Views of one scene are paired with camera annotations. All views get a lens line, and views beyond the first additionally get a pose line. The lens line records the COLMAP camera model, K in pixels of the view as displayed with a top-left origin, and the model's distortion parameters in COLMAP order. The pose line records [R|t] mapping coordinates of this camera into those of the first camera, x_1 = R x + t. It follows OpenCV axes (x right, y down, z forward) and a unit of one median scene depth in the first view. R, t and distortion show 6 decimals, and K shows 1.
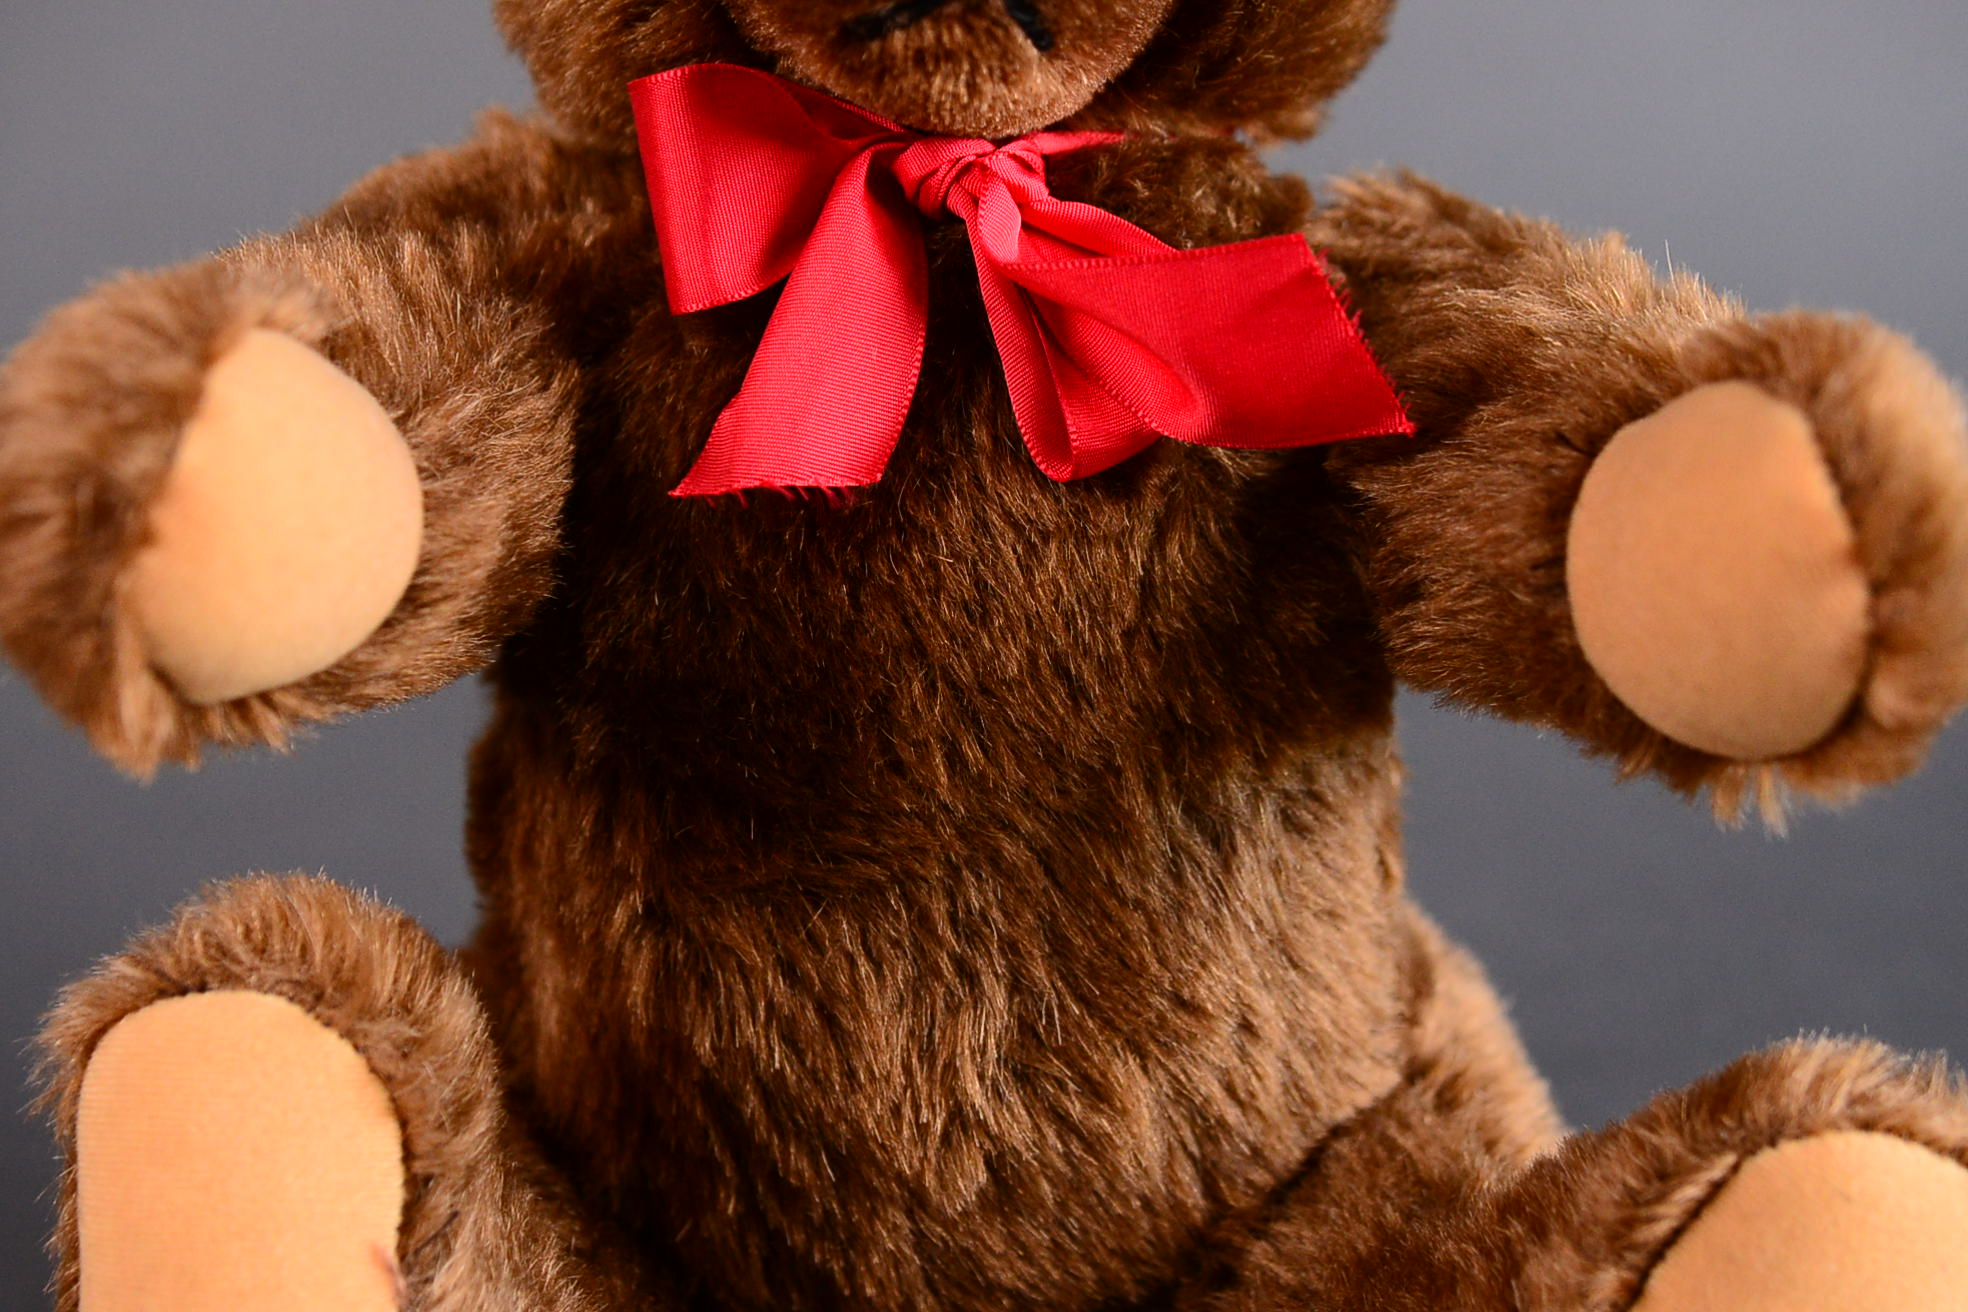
lens RADIAL K [[3432.3, 0, 984.0], [0, 3432.3, 656.0], [0, 0, 1]] dist [-0.035950, -0.024982]
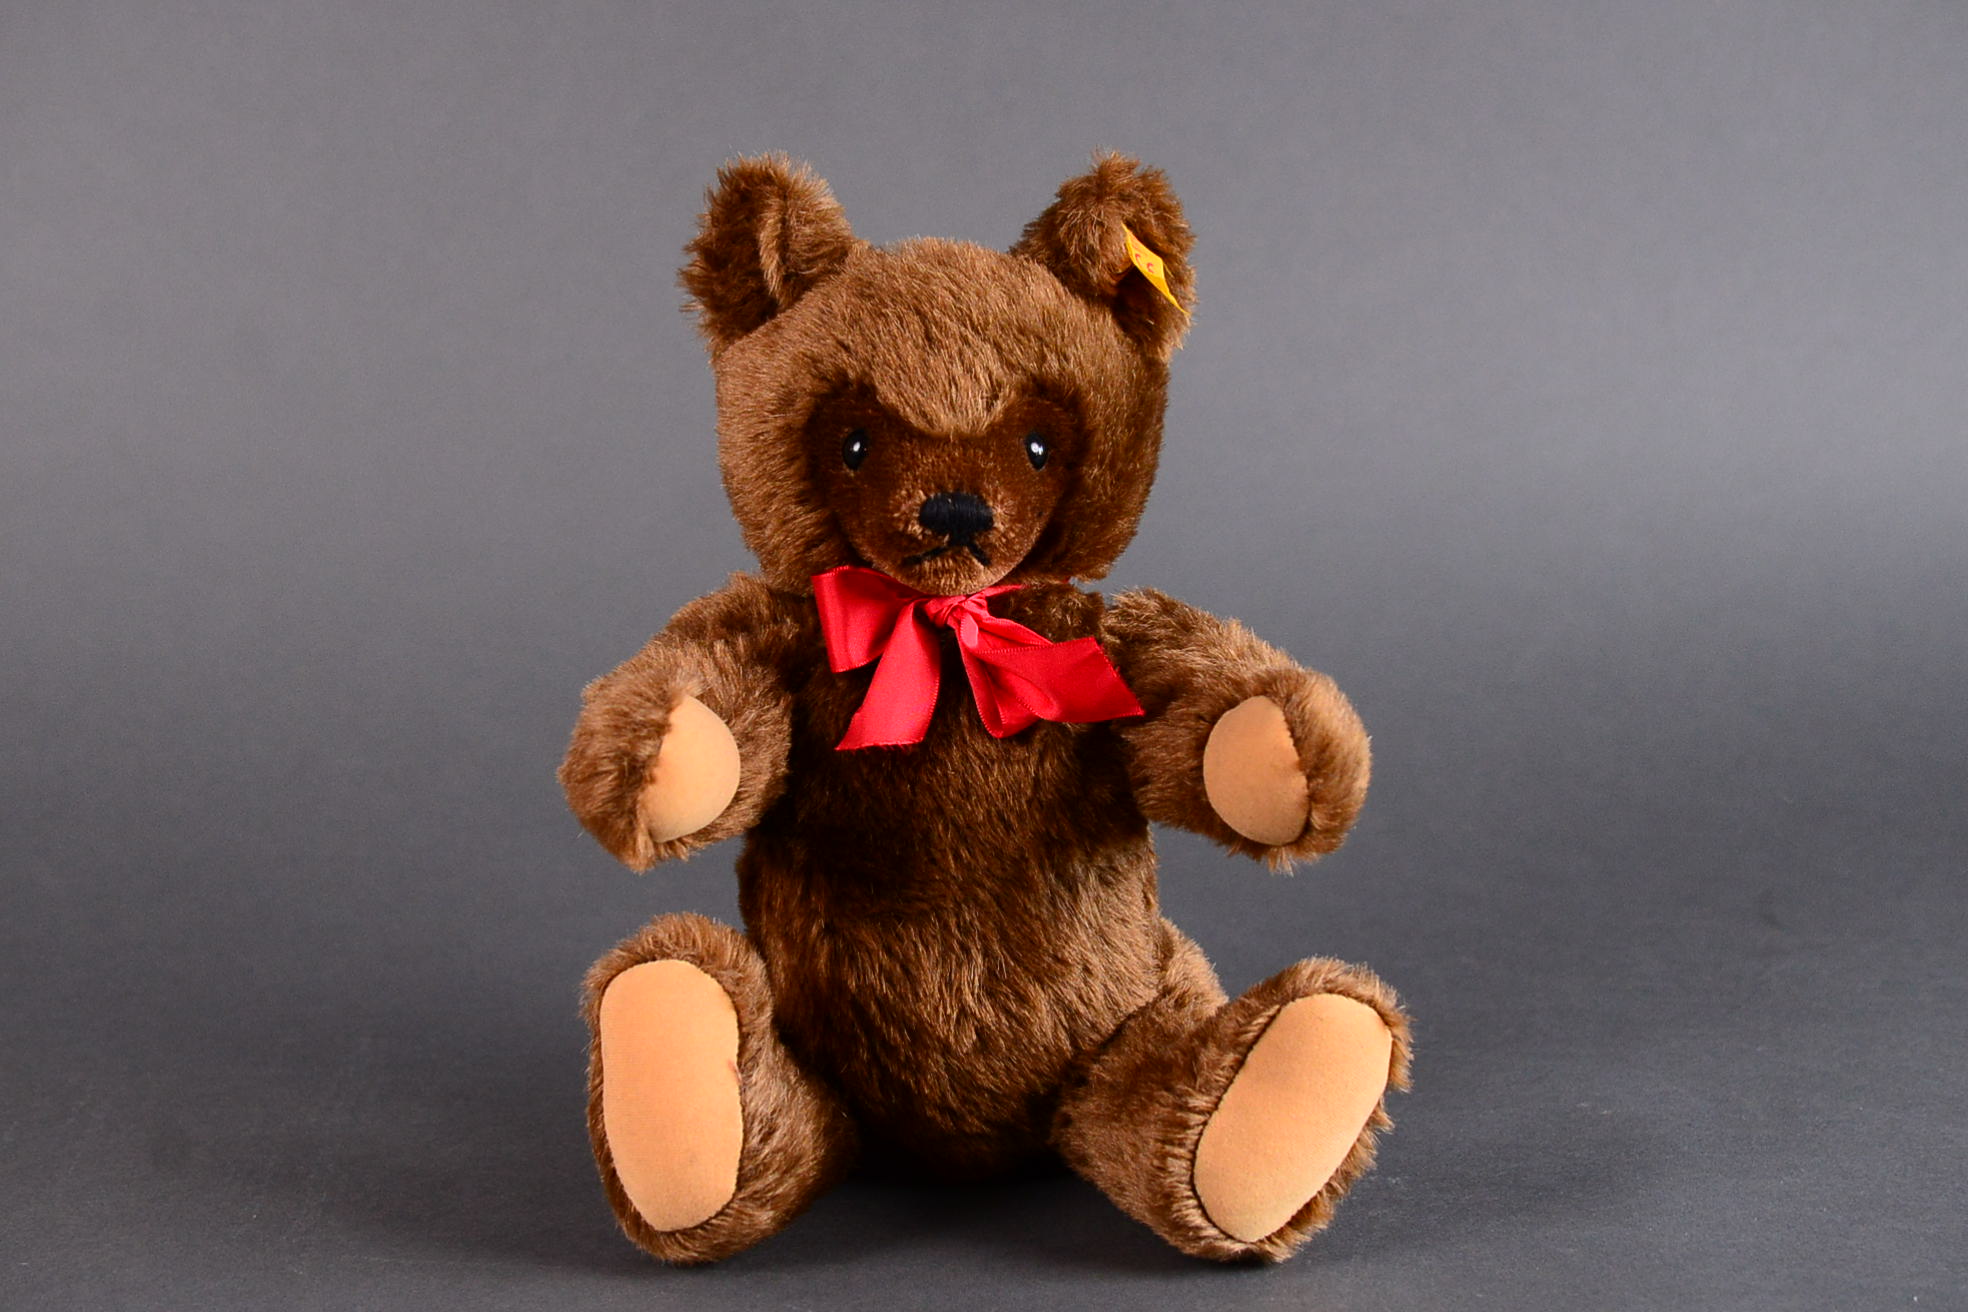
lens RADIAL K [[3432.3, 0, 984.0], [0, 3432.3, 656.0], [0, 0, 1]] dist [-0.035950, -0.024982]
pose [[0.999410, -0.030999, 0.014781, -0.020731], [0.031556, 0.998739, -0.039044, -0.015179], [-0.013552, 0.039487, 0.999128, -1.364347]]
